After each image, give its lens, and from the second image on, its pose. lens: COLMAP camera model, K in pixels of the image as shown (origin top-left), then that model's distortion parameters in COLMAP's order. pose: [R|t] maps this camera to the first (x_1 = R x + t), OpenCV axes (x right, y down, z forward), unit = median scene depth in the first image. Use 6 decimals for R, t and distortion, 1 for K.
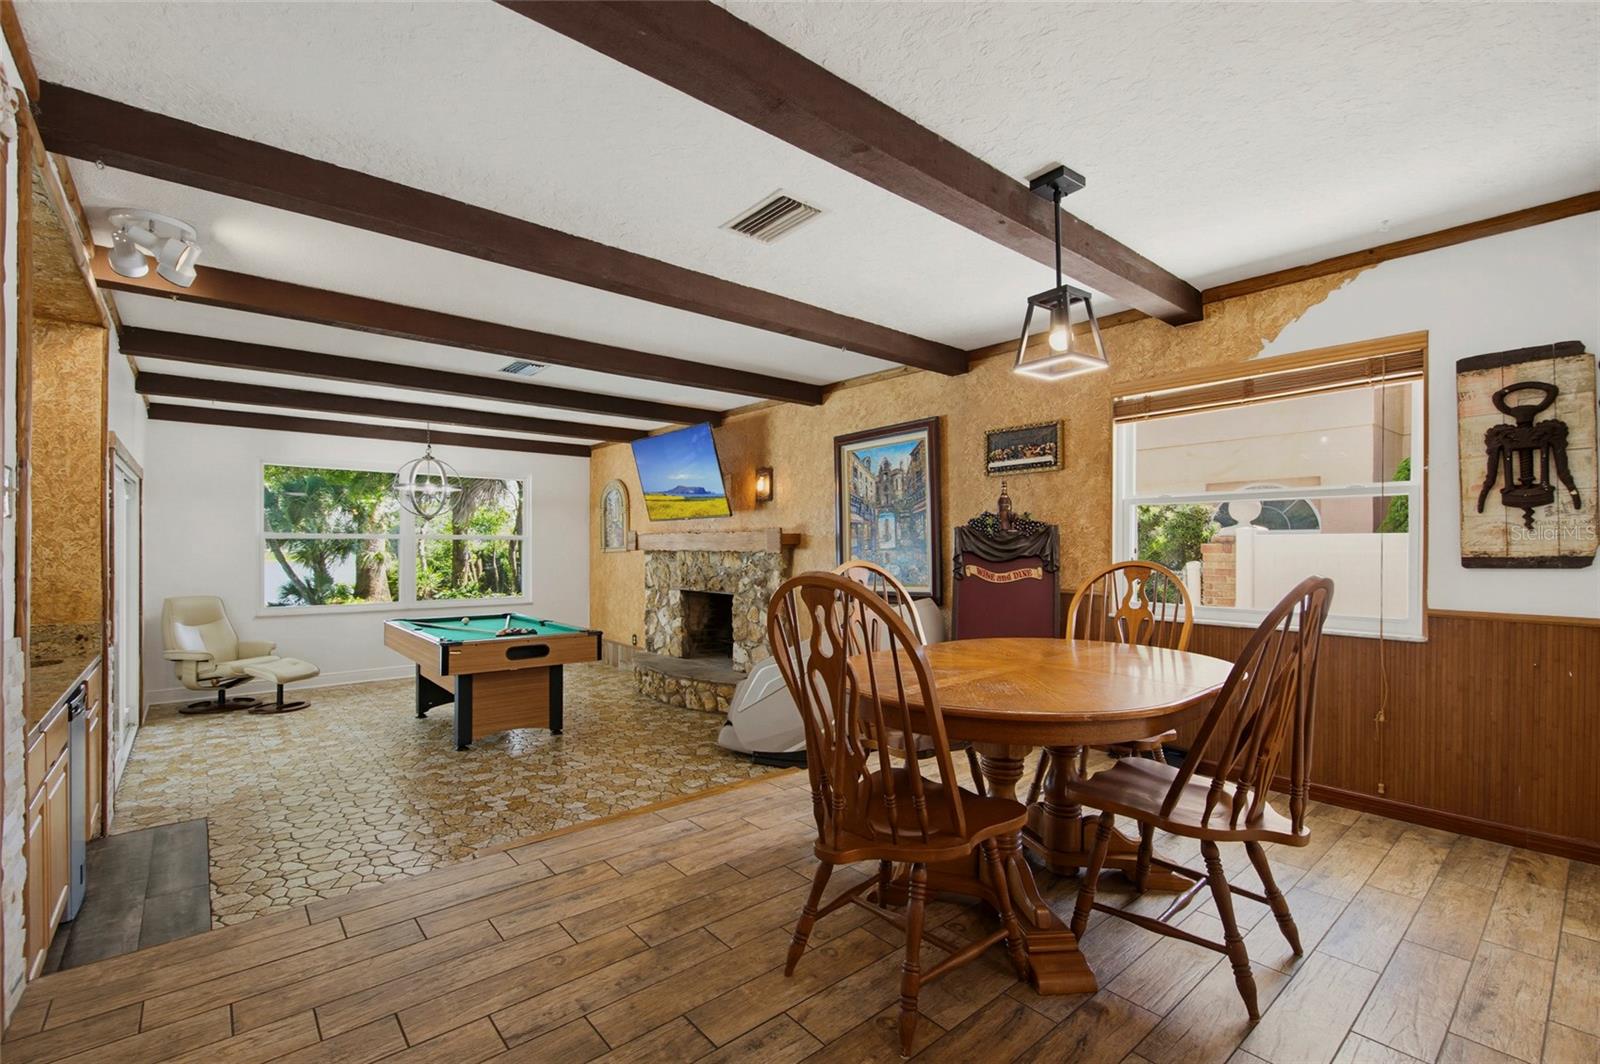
lens RADIAL K [[711.2, 0, 802.4], [0, 711.2, 549.1], [0, 0, 1]] dist [0.008071, -0.003271]
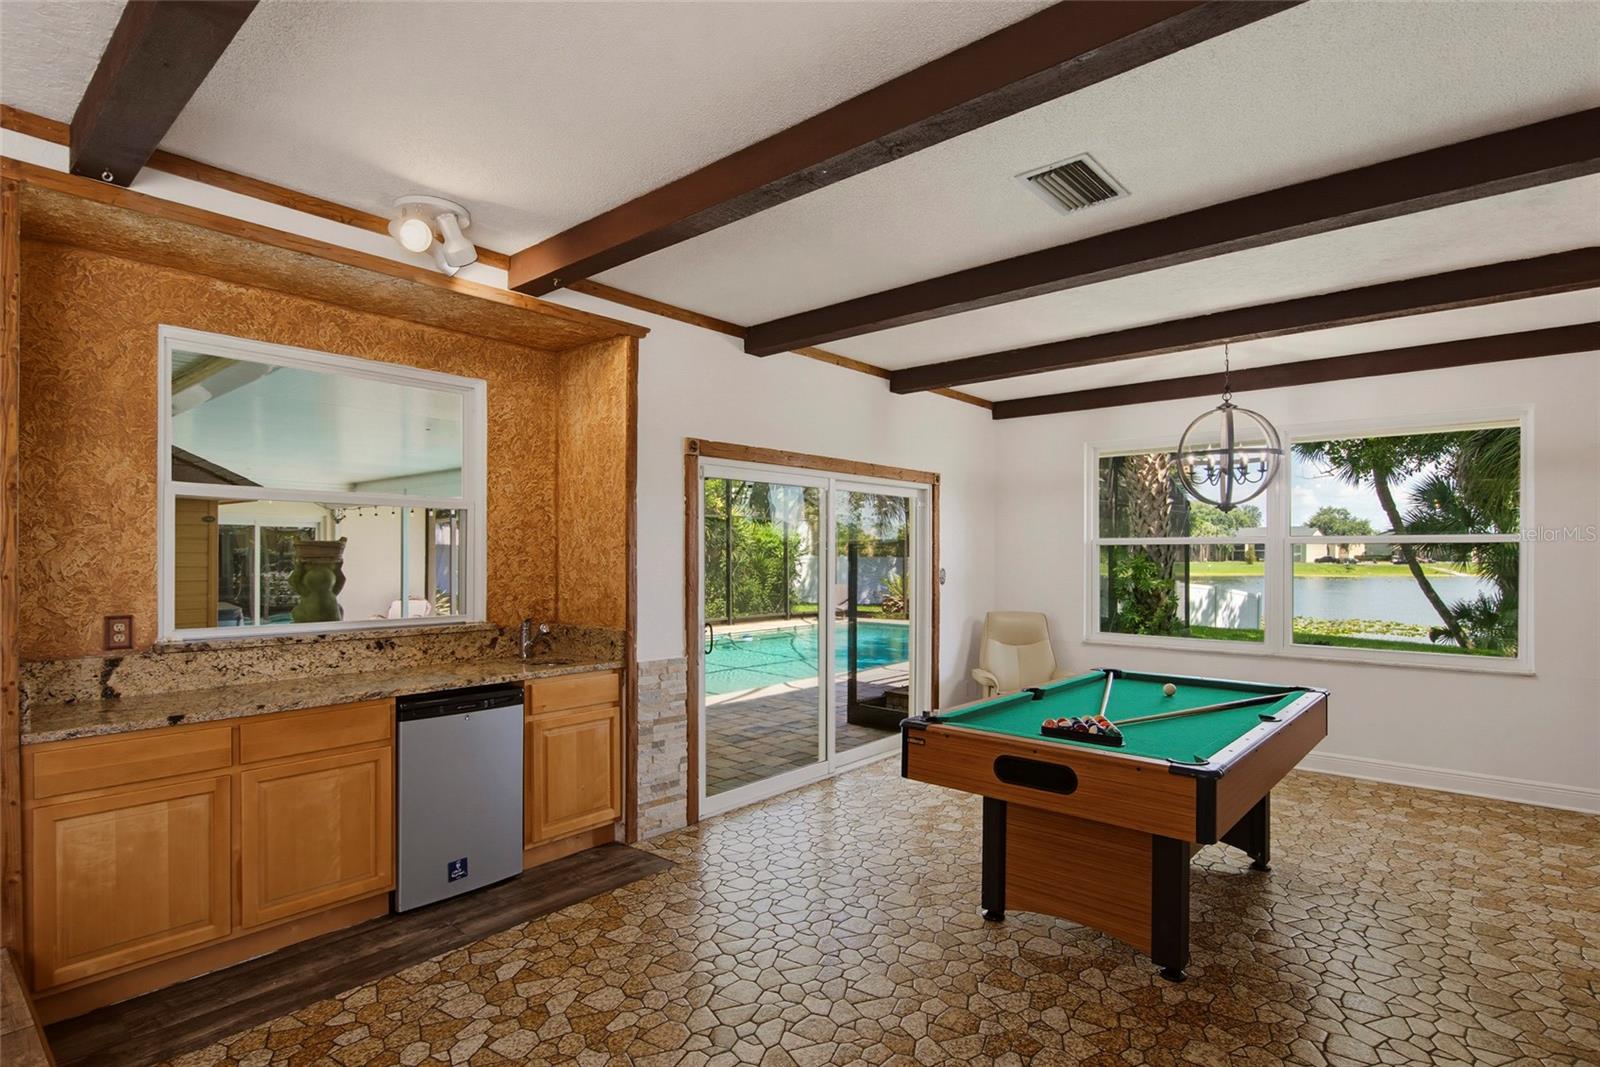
lens RADIAL K [[807.1, 0, 811.5], [0, 807.1, 579.9], [0, 0, 1]] dist [0.001997, 0.000327]
pose [[0.163133, 0.027311, -0.986226, 0.092663], [-0.003438, 0.999626, 0.027113, 0.000589], [0.986598, -0.001032, 0.163166, 0.598326]]
